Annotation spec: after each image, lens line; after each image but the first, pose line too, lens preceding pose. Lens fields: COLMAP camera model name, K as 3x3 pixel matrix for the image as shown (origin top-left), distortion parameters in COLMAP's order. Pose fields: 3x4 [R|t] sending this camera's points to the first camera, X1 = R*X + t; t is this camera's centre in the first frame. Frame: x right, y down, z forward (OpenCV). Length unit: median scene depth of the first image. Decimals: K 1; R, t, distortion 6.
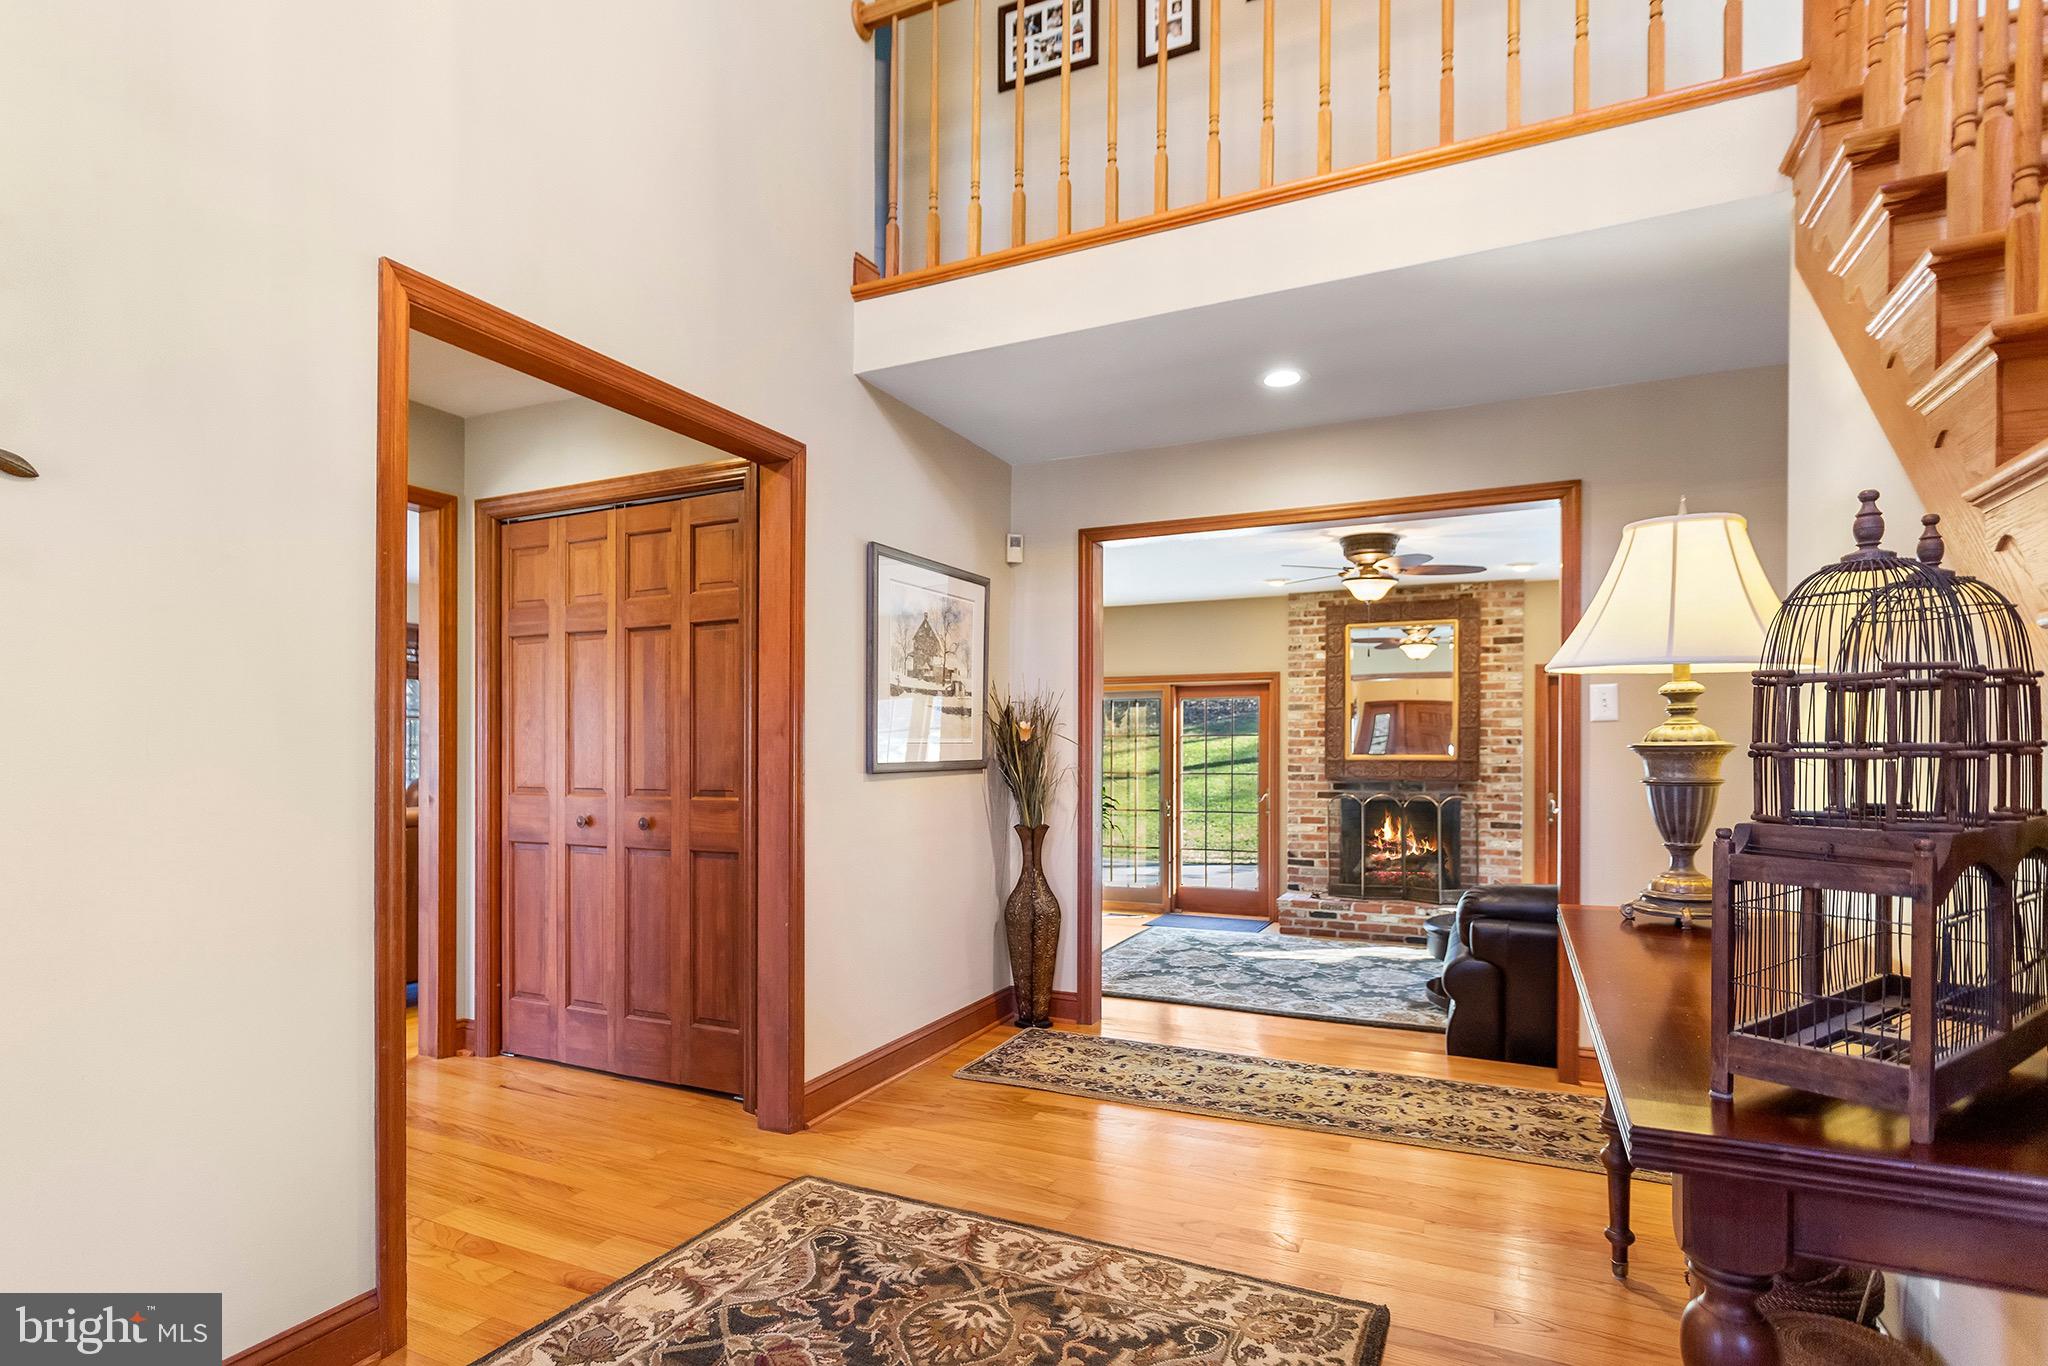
lens RADIAL K [[1035.7, 0, 985.0], [0, 1035.7, 756.3], [0, 0, 1]] dist [-0.006786, 0.000947]
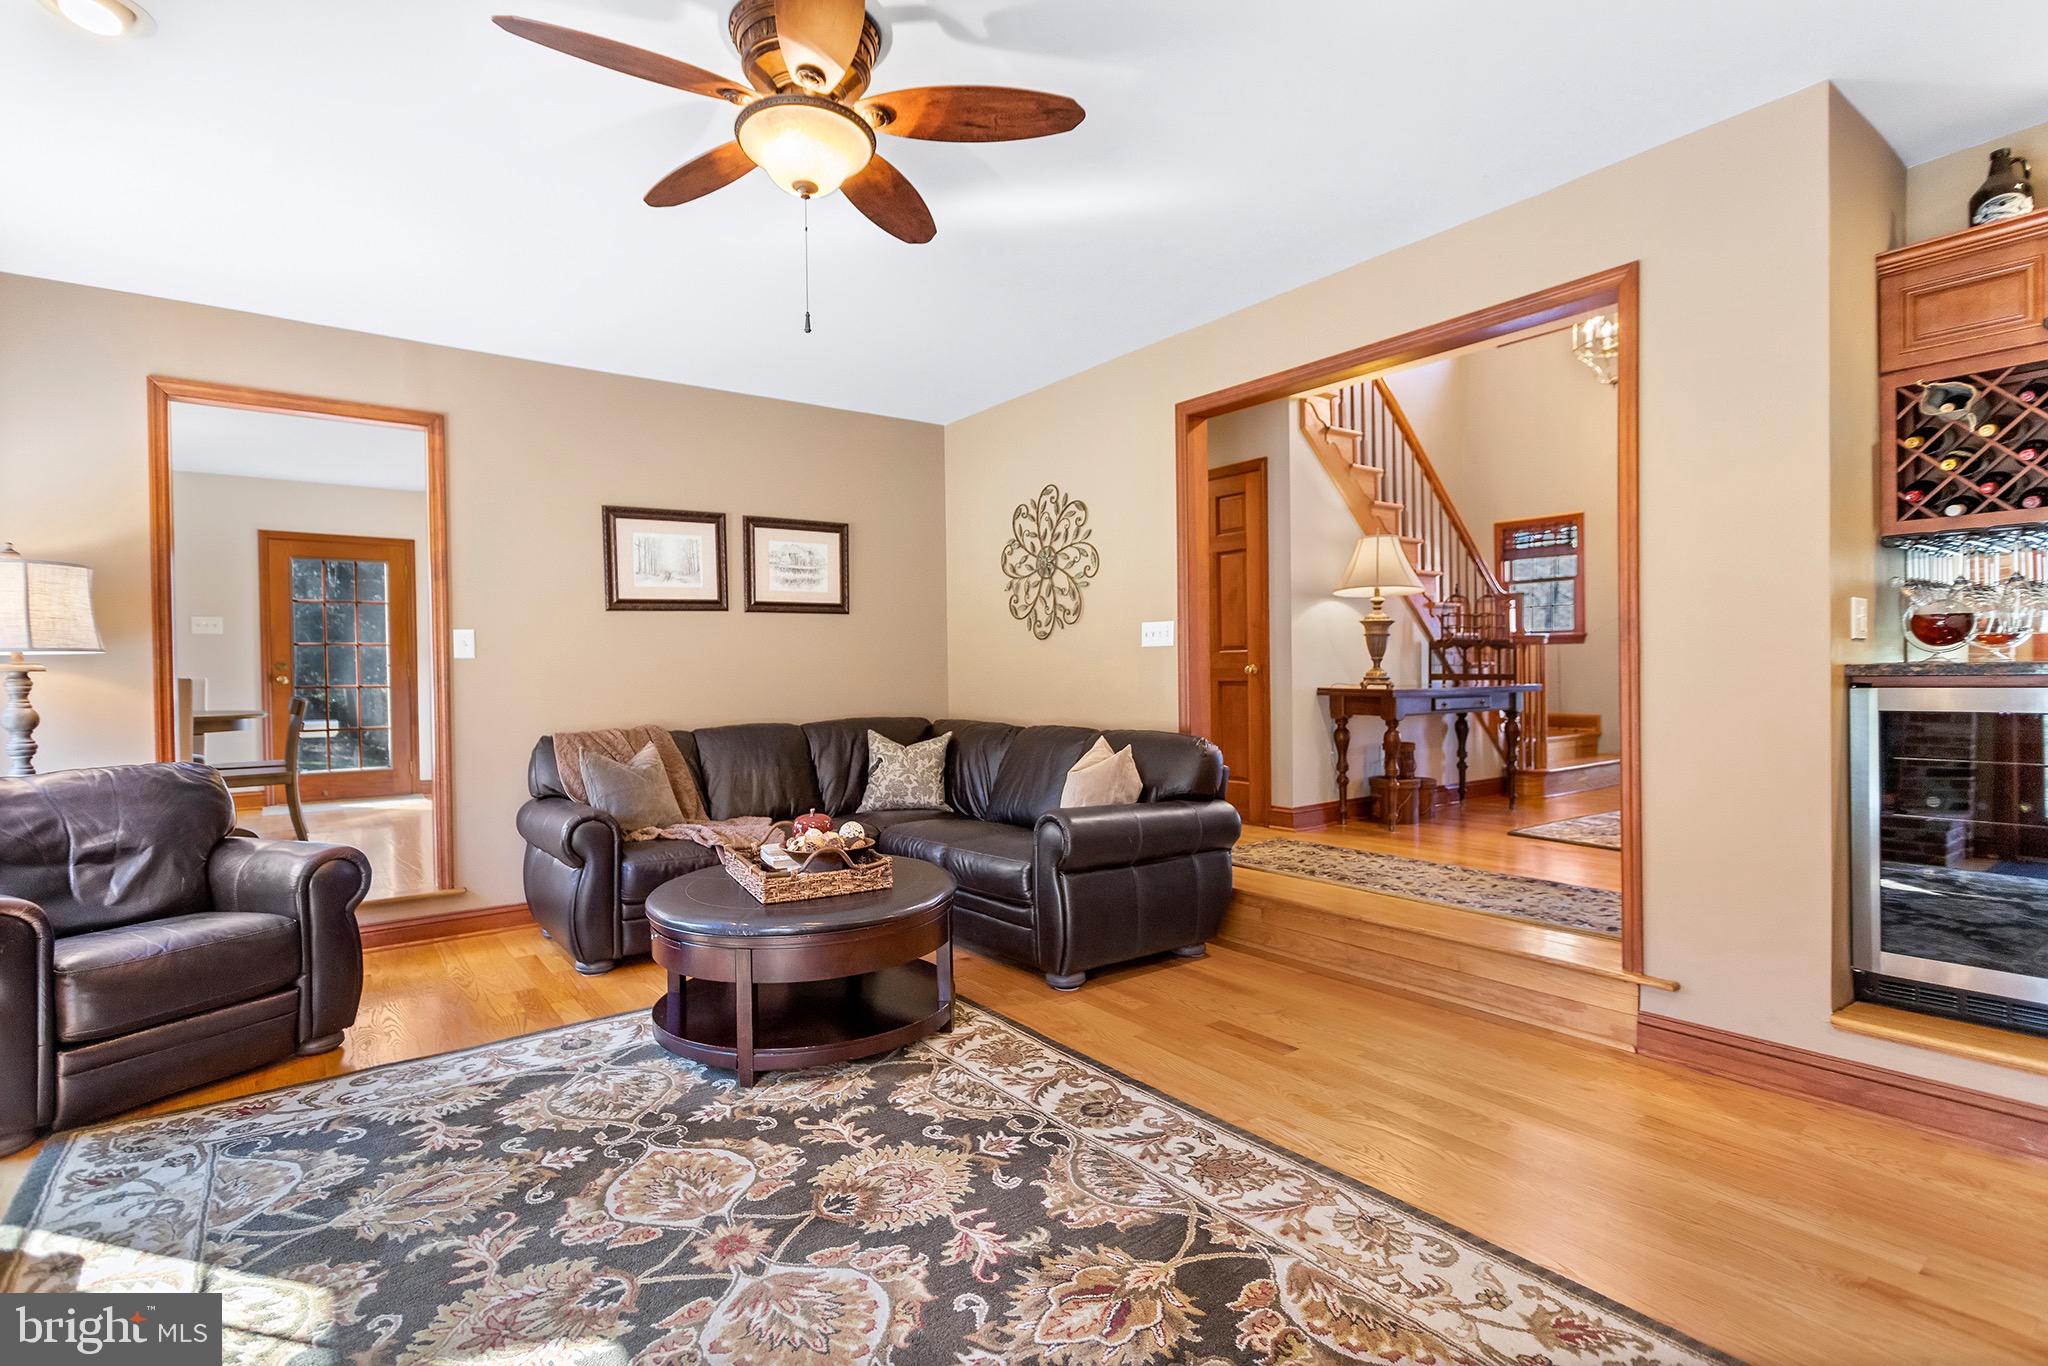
lens RADIAL K [[979.5, 0, 1014.9], [0, 979.5, 682.4], [0, 0, 1]] dist [0.001414, -0.000259]
pose [[-0.892720, 0.007306, 0.450553, 0.117424], [0.015329, 0.999782, 0.014161, 0.030601], [-0.450351, 0.019548, -0.892637, 1.155485]]
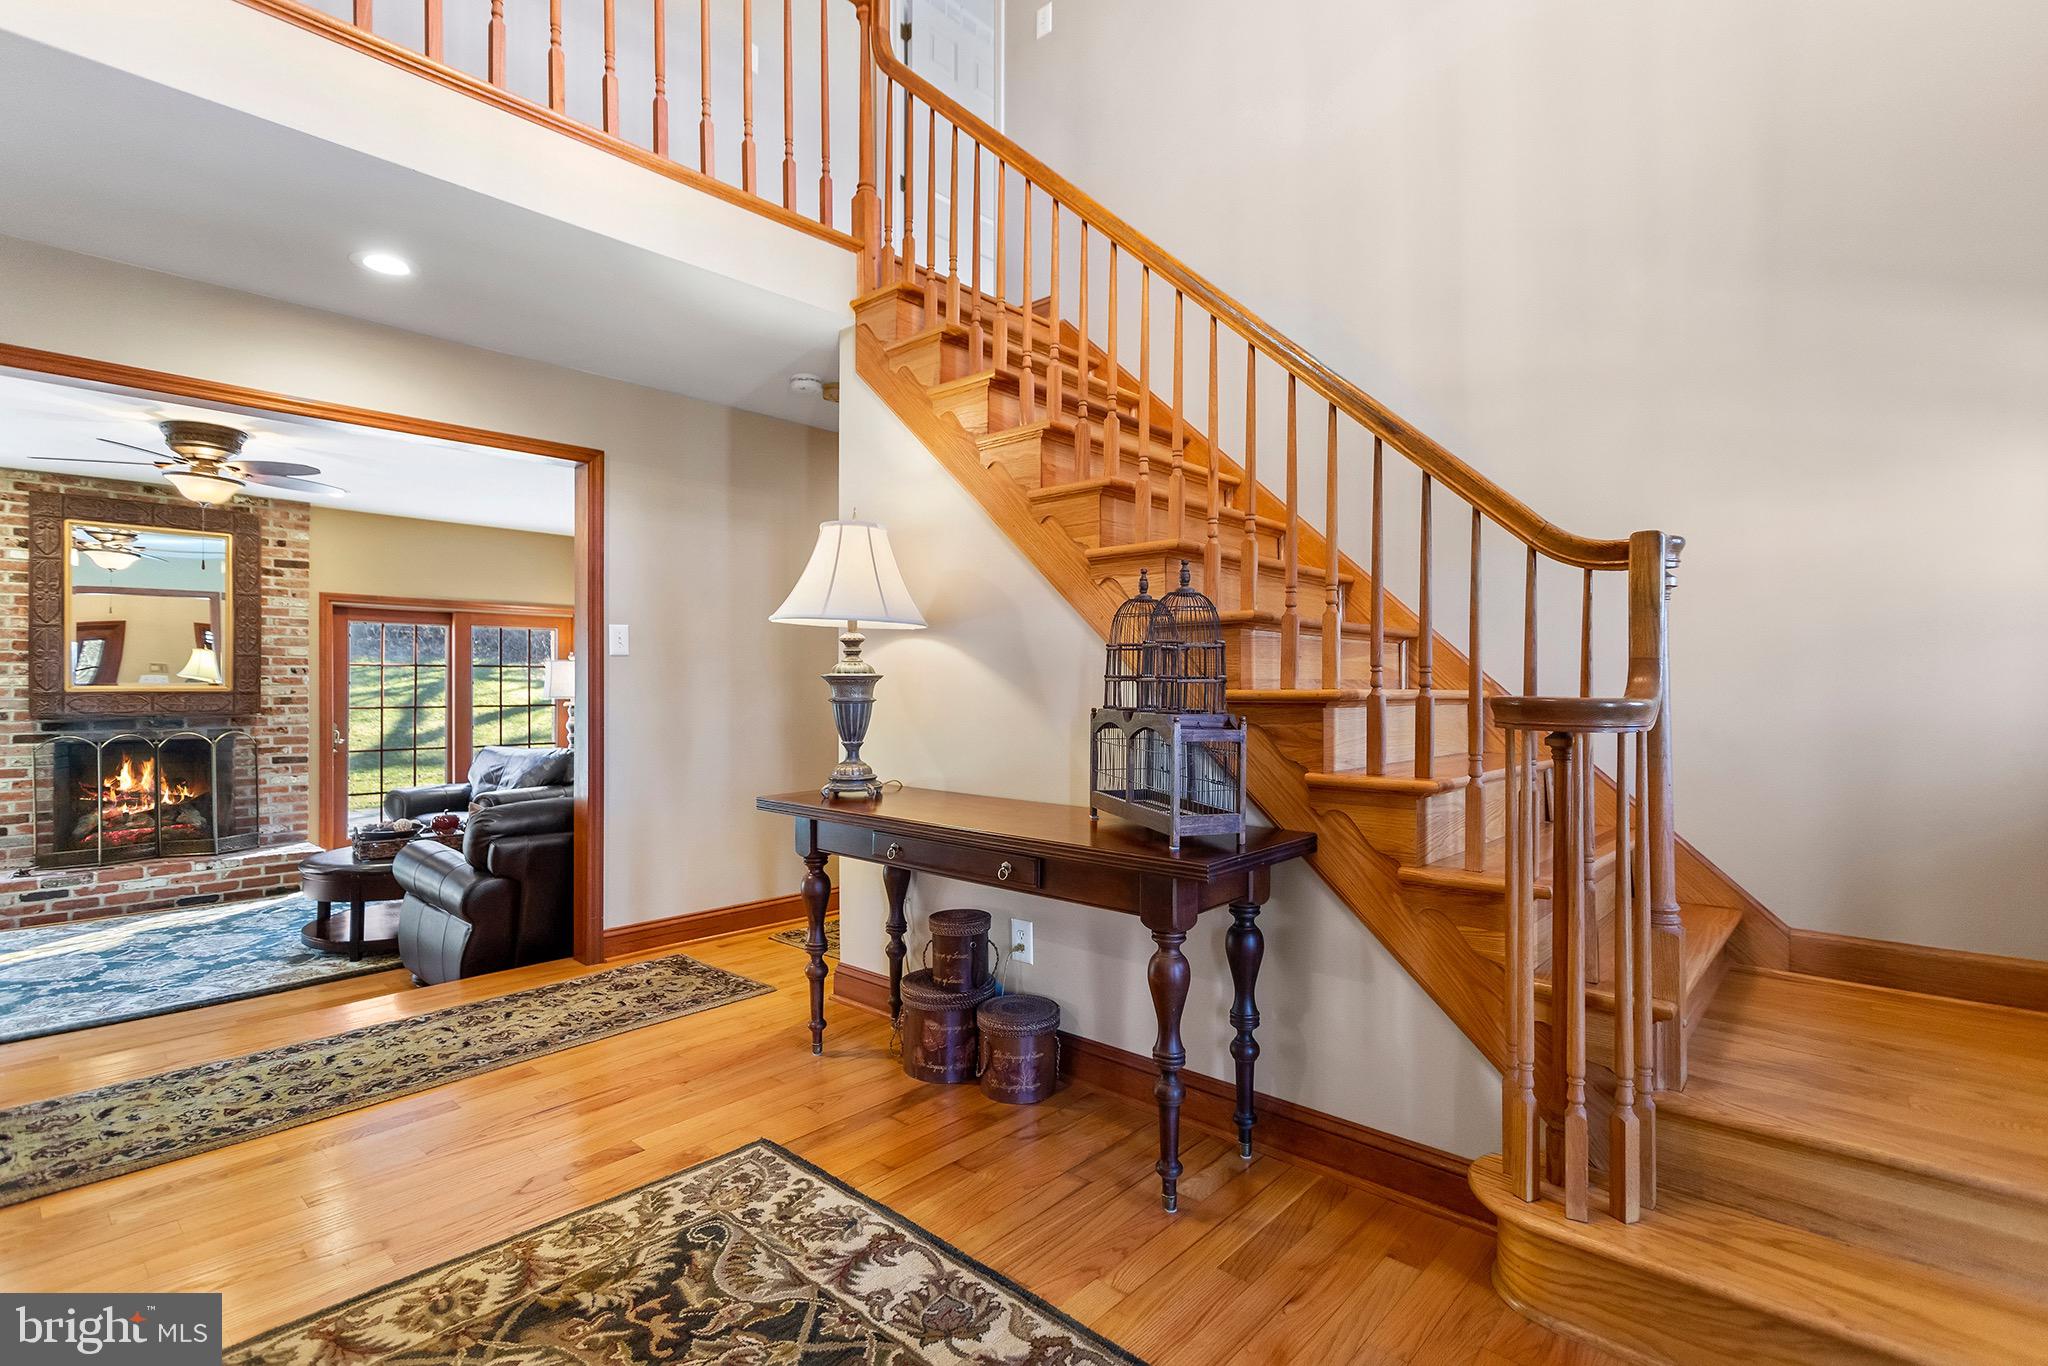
lens RADIAL K [[979.5, 0, 1024.3], [0, 979.5, 682.2], [0, 0, 1]] dist [0.001414, -0.000259]
pose [[0.268037, -0.000256, 0.963409, -0.197617], [0.005064, 0.999987, -0.001143, 0.000429], [-0.963395, 0.005185, 0.268034, 0.122750]]
